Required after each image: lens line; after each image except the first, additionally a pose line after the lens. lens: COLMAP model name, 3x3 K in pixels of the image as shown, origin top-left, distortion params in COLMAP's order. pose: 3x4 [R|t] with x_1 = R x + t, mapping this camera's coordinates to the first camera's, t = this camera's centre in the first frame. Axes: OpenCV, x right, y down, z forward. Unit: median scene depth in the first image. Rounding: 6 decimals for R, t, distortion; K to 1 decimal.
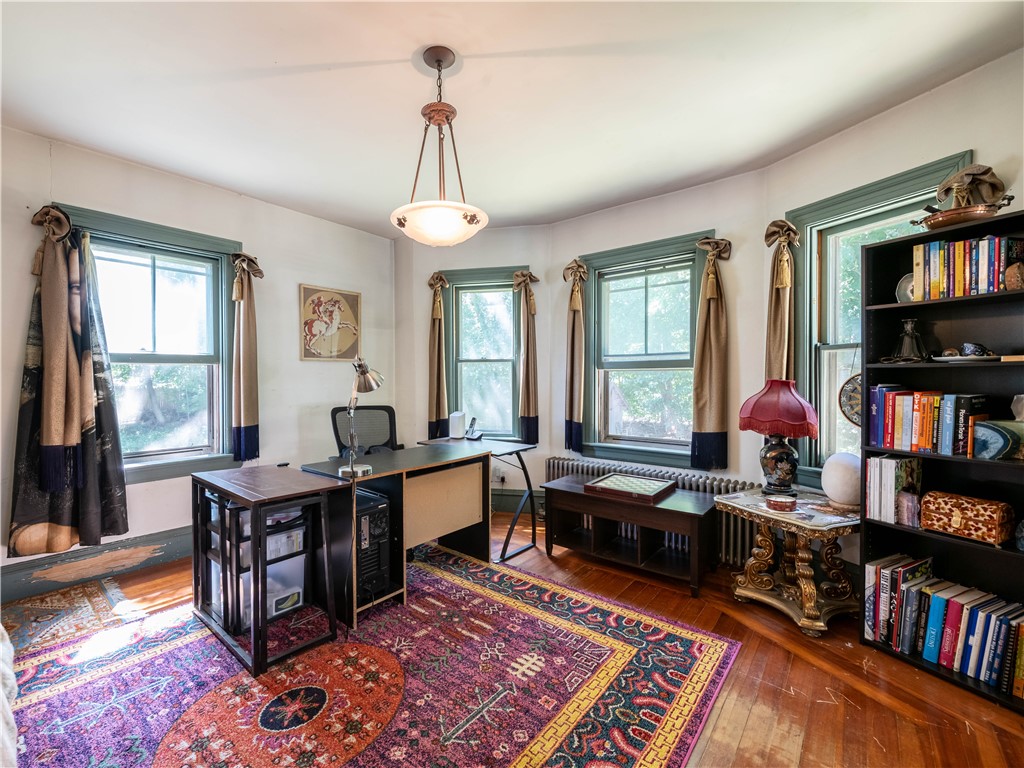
lens RADIAL K [[451.8, 0, 484.6], [0, 451.8, 386.5], [0, 0, 1]] dist [-0.003135, -0.000443]
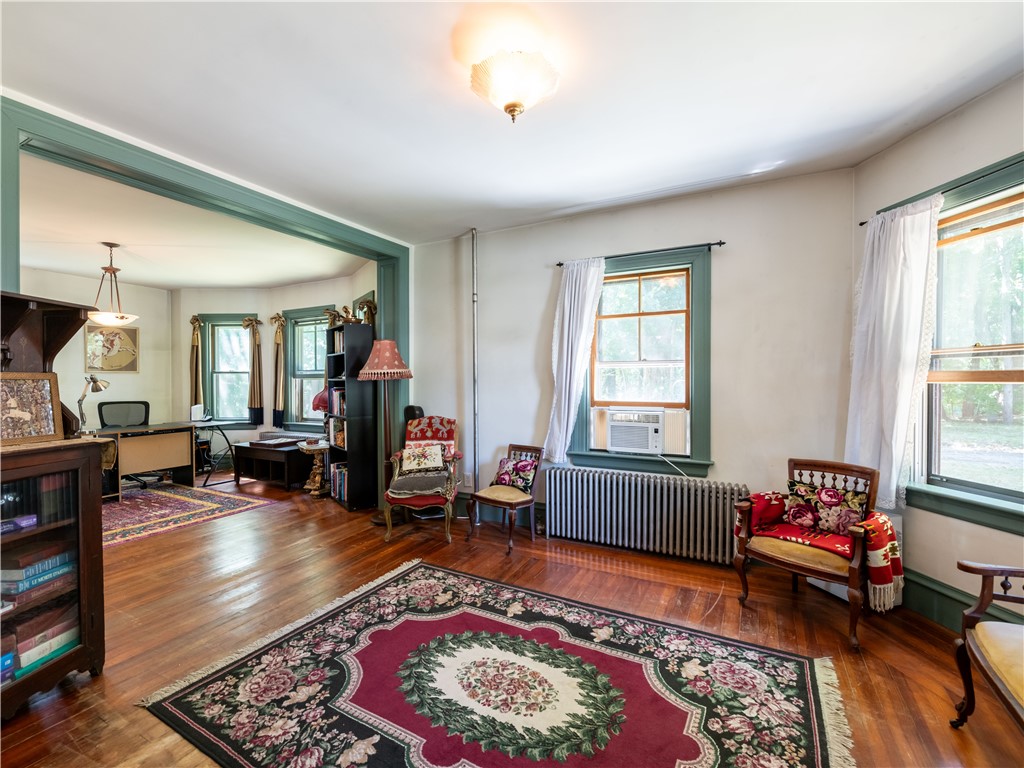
lens RADIAL K [[447.1, 0, 512.0], [0, 447.1, 384.0], [0, 0, 1]] dist [0.002663, -0.008029]
pose [[0.974729, -0.000902, 0.223389, 0.824481], [0.003413, 0.999935, -0.010853, 0.003380], [-0.223365, 0.011341, 0.974669, -0.988169]]
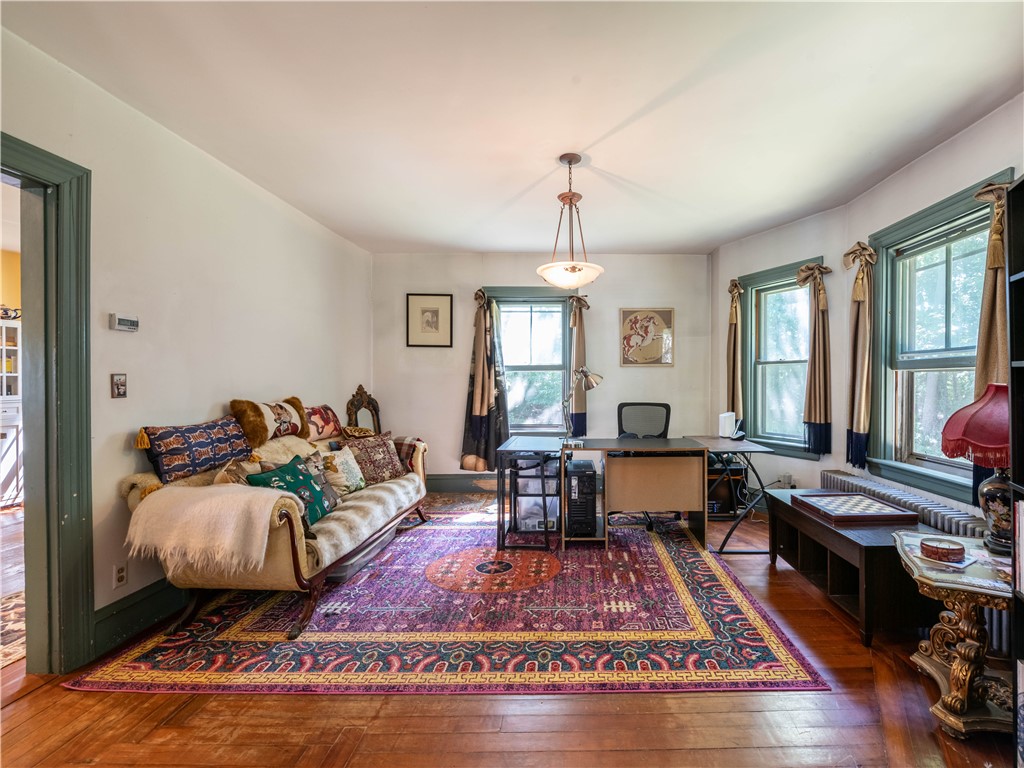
lens RADIAL K [[454.1, 0, 568.6], [0, 454.1, 385.9], [0, 0, 1]] dist [0.011149, -0.009610]
pose [[0.651221, 0.011705, -0.758798, 0.607000], [-0.015103, 0.999883, 0.002462, -0.002894], [0.758738, 0.009857, 0.651322, 0.030452]]
